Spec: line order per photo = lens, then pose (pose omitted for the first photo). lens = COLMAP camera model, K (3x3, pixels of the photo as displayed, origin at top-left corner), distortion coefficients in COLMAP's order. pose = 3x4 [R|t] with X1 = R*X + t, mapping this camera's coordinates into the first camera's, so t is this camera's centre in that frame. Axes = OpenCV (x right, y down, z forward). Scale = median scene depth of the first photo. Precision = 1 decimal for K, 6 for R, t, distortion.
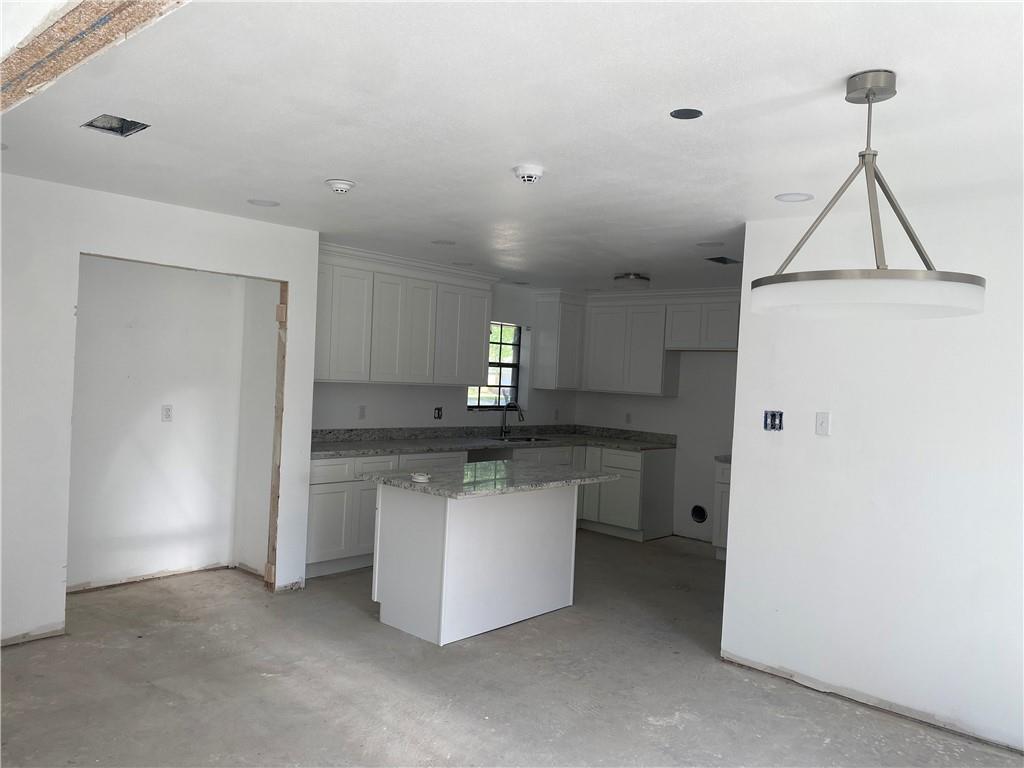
lens RADIAL K [[779.2, 0, 511.8], [0, 779.2, 380.0], [0, 0, 1]] dist [0.061521, -0.067761]
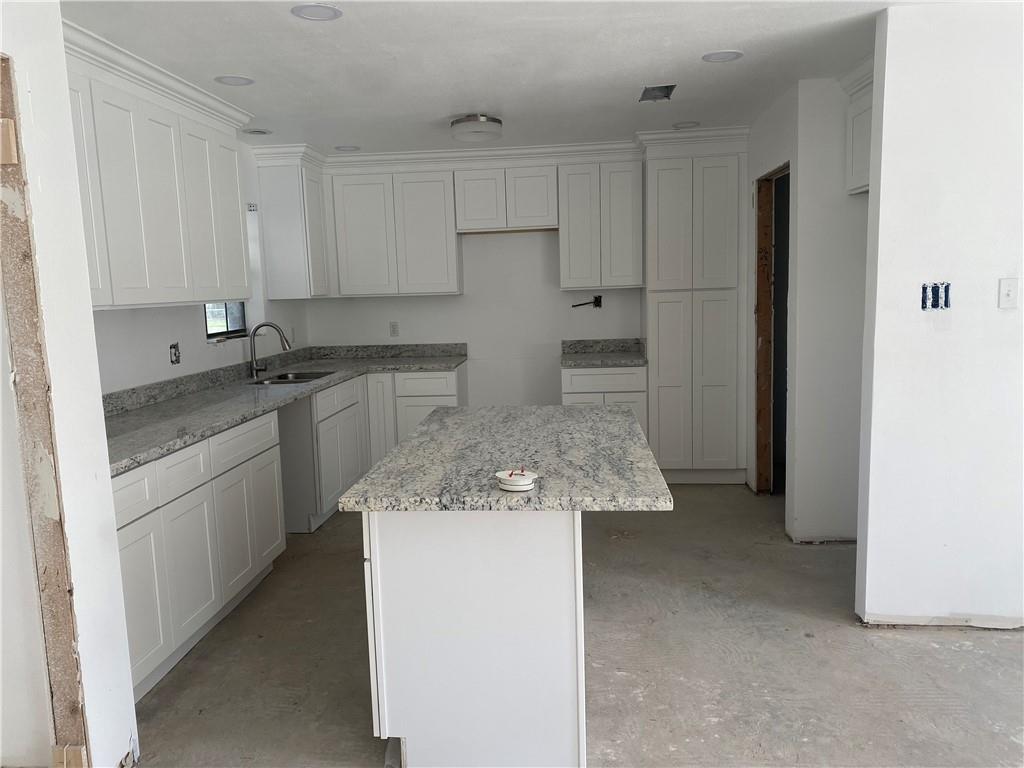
lens RADIAL K [[785.3, 0, 512.0], [0, 785.3, 384.0], [0, 0, 1]] dist [0.058382, -0.066462]
pose [[0.795046, -0.151958, 0.587206, -0.401239], [0.076314, 0.985476, 0.151699, -0.009399], [-0.601729, -0.075796, 0.795096, 0.614978]]
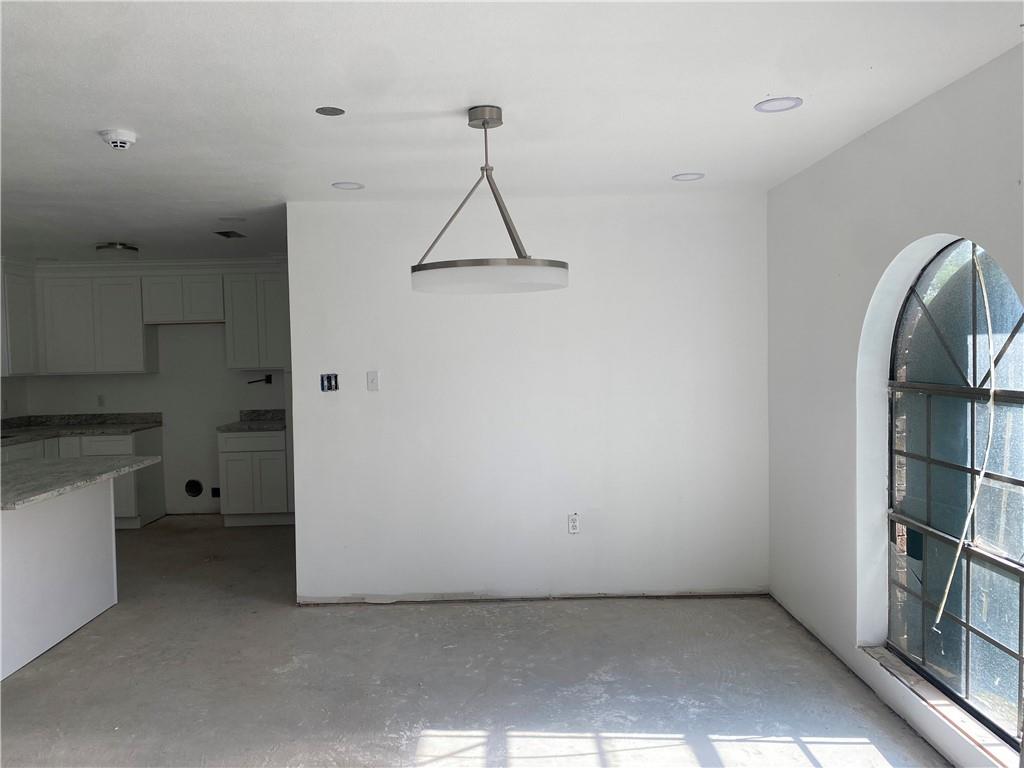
lens RADIAL K [[776.6, 0, 510.6], [0, 776.6, 375.5], [0, 0, 1]] dist [-0.003179, -0.000138]
pose [[0.728032, -0.089410, 0.679688, -0.220515], [0.065617, 0.995995, 0.060735, -0.008150], [-0.682396, 0.000382, 0.730983, 0.010980]]
